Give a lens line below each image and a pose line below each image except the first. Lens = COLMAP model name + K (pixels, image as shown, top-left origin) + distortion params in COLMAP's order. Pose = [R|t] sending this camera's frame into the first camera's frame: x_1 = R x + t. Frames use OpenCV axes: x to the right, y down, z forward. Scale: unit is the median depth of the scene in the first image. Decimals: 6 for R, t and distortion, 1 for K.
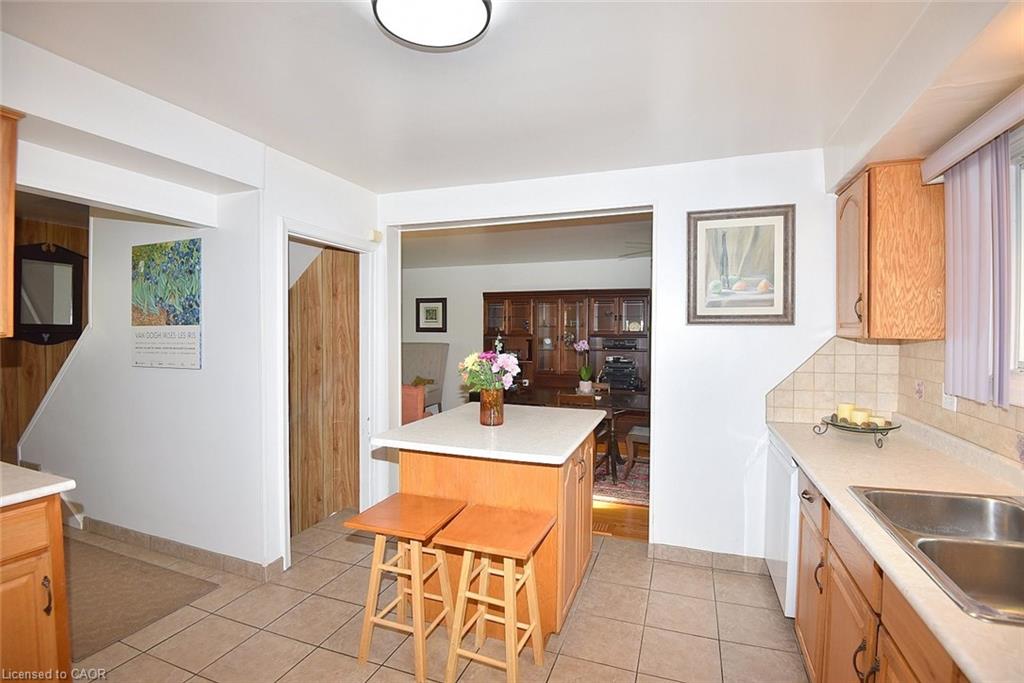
lens RADIAL K [[476.0, 0, 506.3], [0, 476.0, 331.2], [0, 0, 1]] dist [-0.019295, -0.008247]
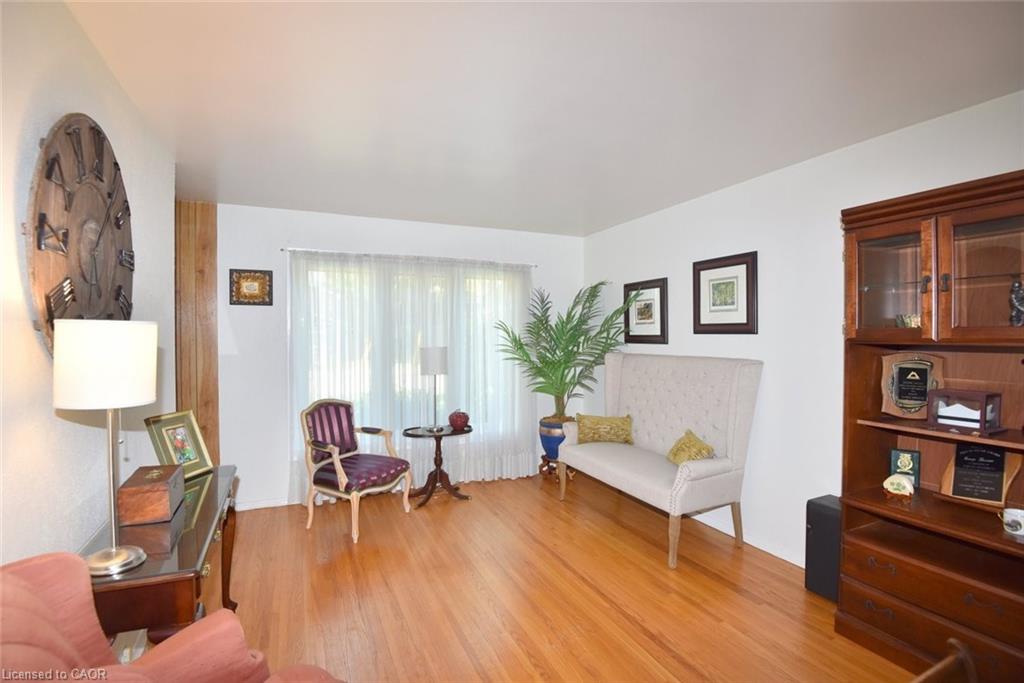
lens RADIAL K [[476.0, 0, 515.5], [0, 476.0, 338.3], [0, 0, 1]] dist [-0.019295, -0.008247]
pose [[0.713251, 0.000644, -0.700908, 0.037231], [0.007137, 0.999941, 0.008182, 0.002554], [0.700872, -0.010838, 0.713205, 1.411182]]
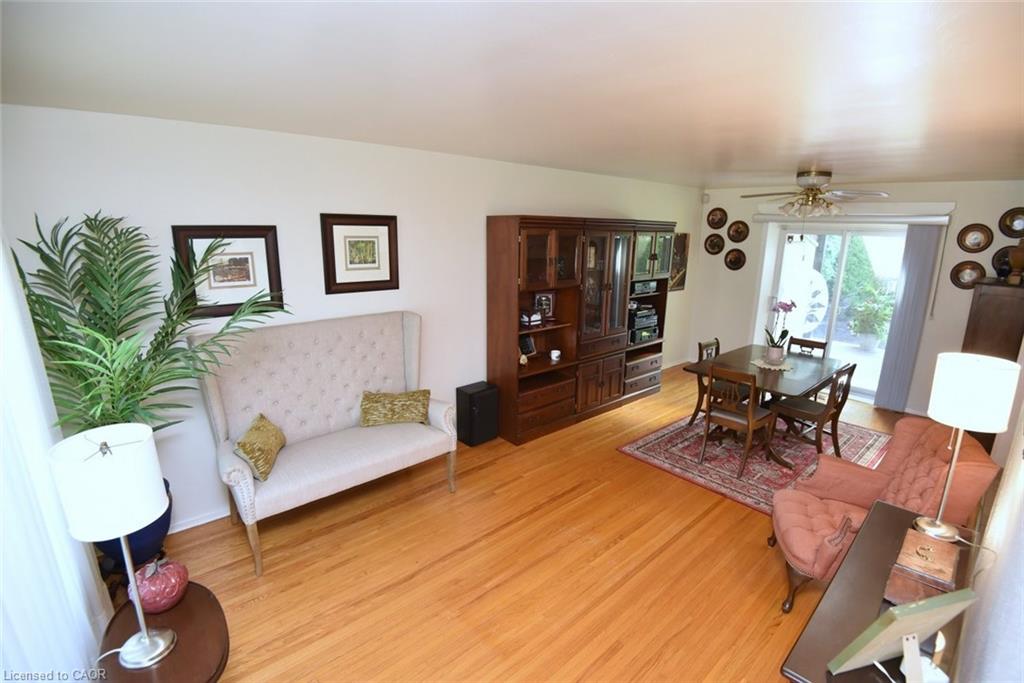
lens RADIAL K [[476.0, 0, 514.1], [0, 476.0, 335.7], [0, 0, 1]] dist [-0.019295, -0.008247]
pose [[0.451362, -0.197197, 0.870279, -1.289510], [-0.019446, 0.972871, 0.230528, -0.167359], [-0.892129, -0.120975, 0.435282, 1.719376]]
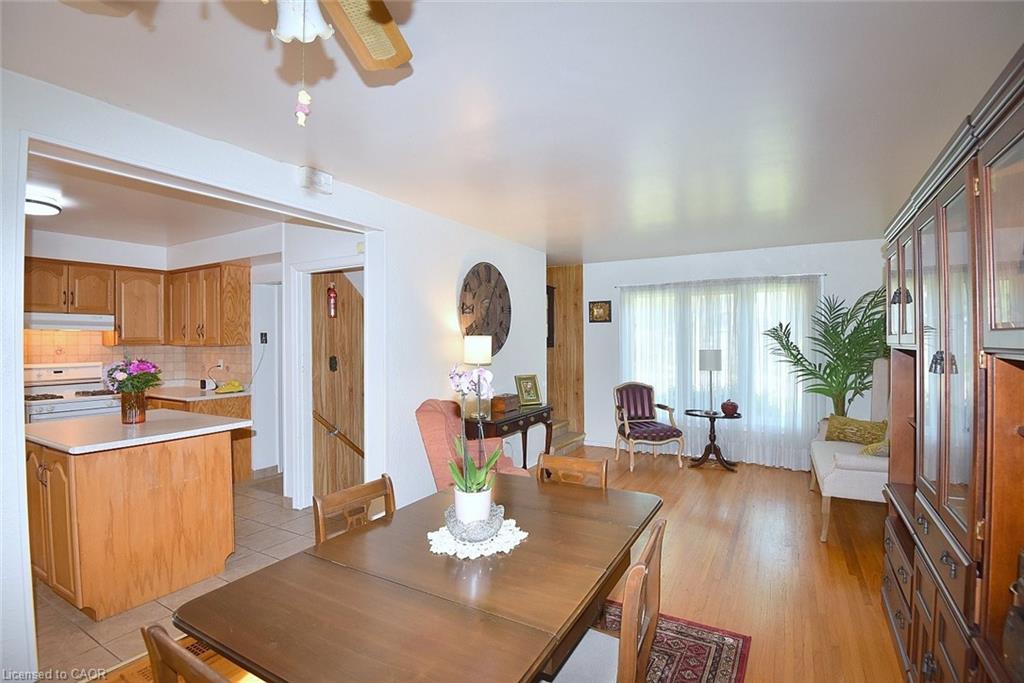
lens RADIAL K [[476.0, 0, 516.2], [0, 476.0, 337.9], [0, 0, 1]] dist [-0.019295, -0.008247]
pose [[-0.145955, -0.009042, -0.989250, 0.796575], [0.006536, 0.999928, -0.010104, 0.006787], [0.989270, -0.007940, -0.145885, 1.768078]]
